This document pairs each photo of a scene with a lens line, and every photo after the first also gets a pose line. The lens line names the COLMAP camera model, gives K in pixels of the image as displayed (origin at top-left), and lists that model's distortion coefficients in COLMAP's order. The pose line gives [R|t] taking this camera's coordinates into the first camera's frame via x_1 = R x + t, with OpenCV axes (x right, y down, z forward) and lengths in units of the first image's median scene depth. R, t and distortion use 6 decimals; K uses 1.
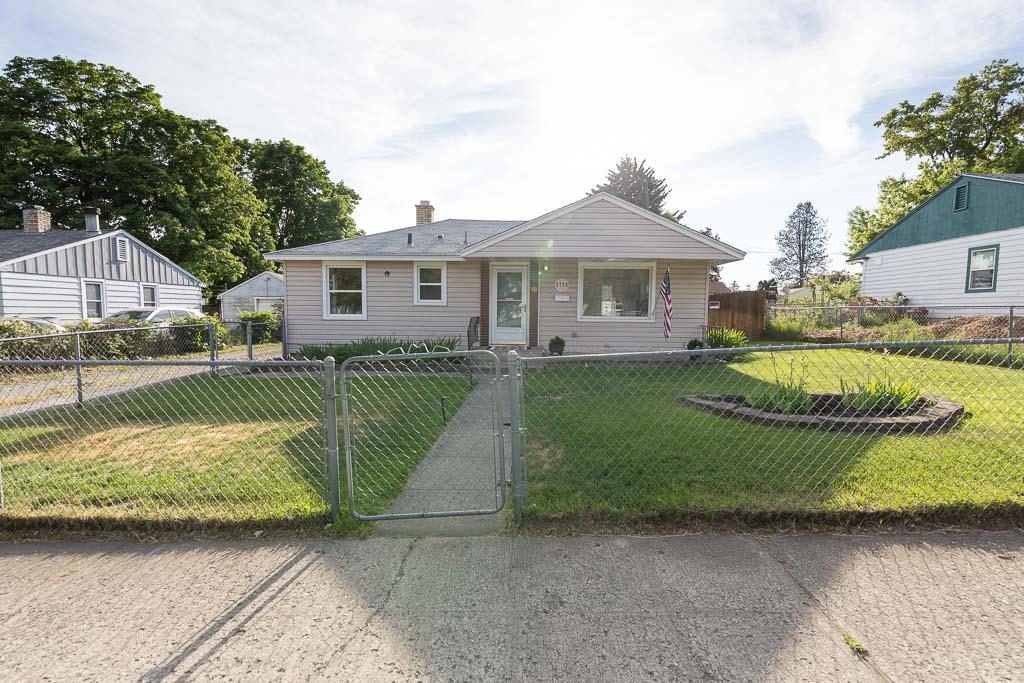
lens RADIAL K [[449.1, 0, 513.3], [0, 449.1, 349.2], [0, 0, 1]] dist [0.004943, -0.002225]
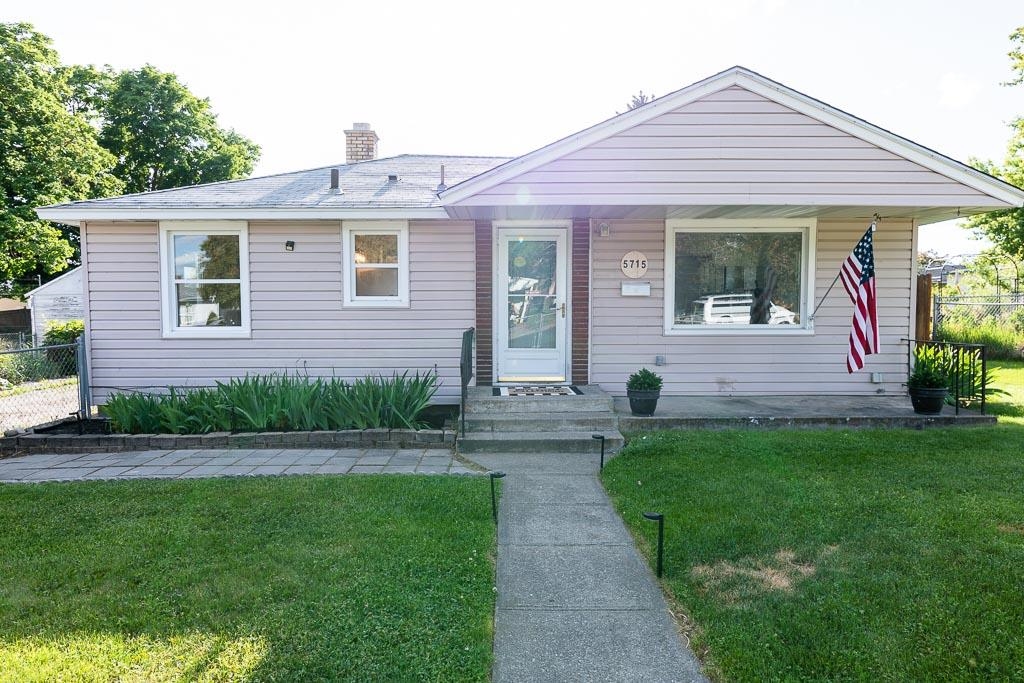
lens RADIAL K [[599.8, 0, 502.2], [0, 599.8, 343.7], [0, 0, 1]] dist [-0.020078, 0.001176]
pose [[0.998833, -0.014621, 0.046022, -0.055152], [0.015967, 0.999451, -0.029022, -0.025433], [-0.045572, 0.029723, 0.998519, 0.235495]]
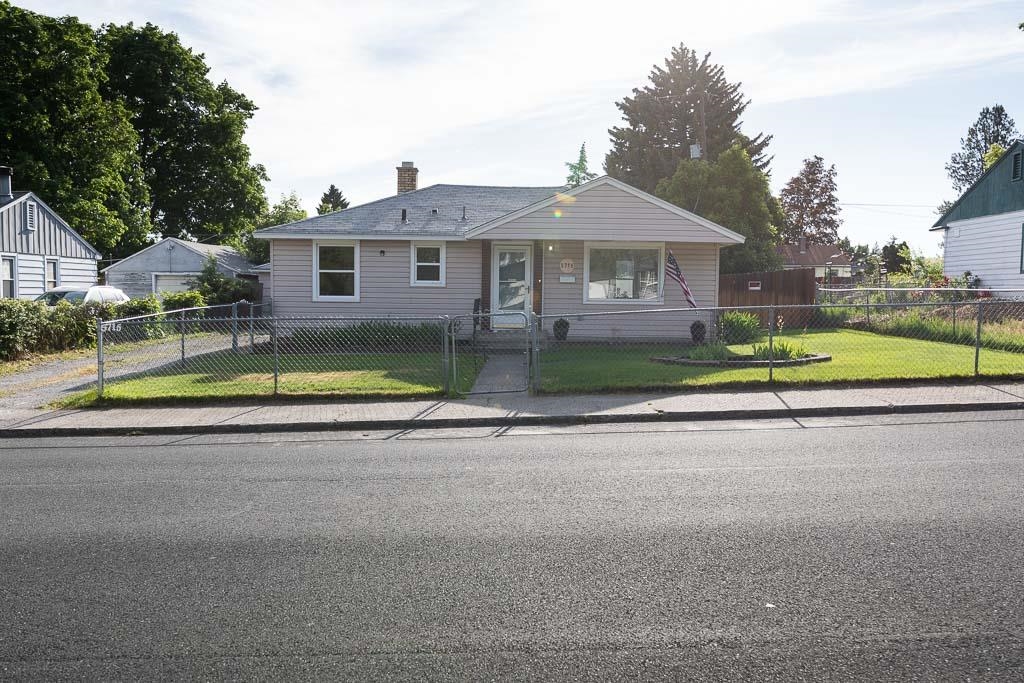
lens RADIAL K [[865.7, 0, 516.8], [0, 865.7, 343.2], [0, 0, 1]] dist [-0.004531, -0.001968]
pose [[0.999604, 0.000285, 0.028123, -0.036422], [0.000362, 0.999735, -0.023005, 0.046246], [-0.028122, 0.023007, 0.999340, -0.603060]]
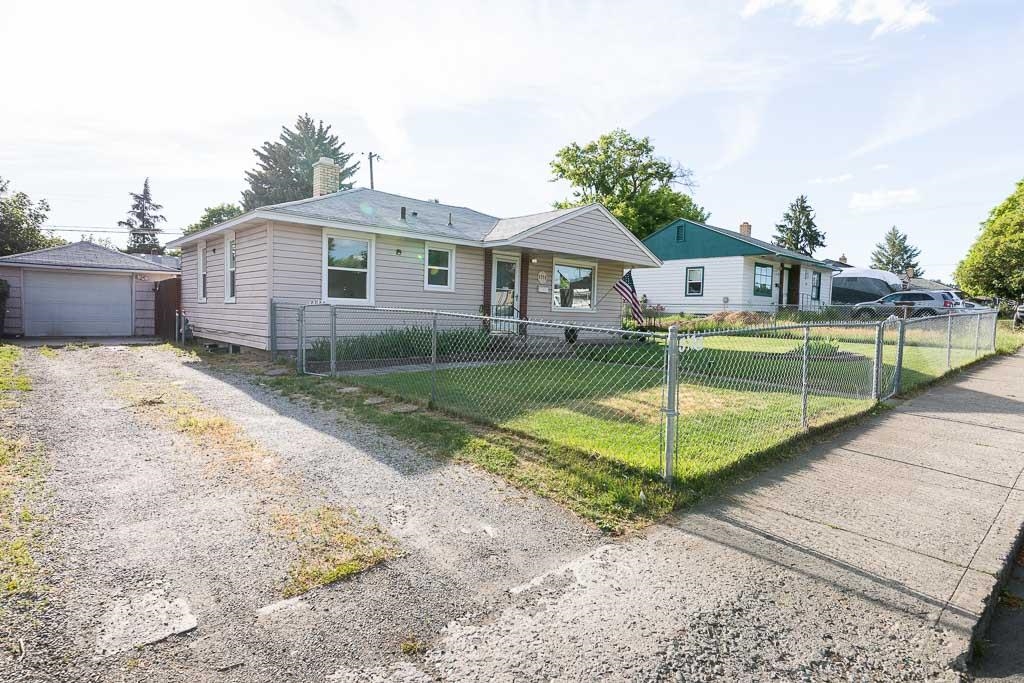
lens RADIAL K [[551.8, 0, 513.7], [0, 551.8, 336.6], [0, 0, 1]] dist [0.006373, 0.000144]
pose [[0.709063, -0.018851, 0.704893, -0.634406], [0.038624, 0.999180, -0.012131, 0.008753], [-0.704086, 0.035827, 0.709210, 0.083760]]
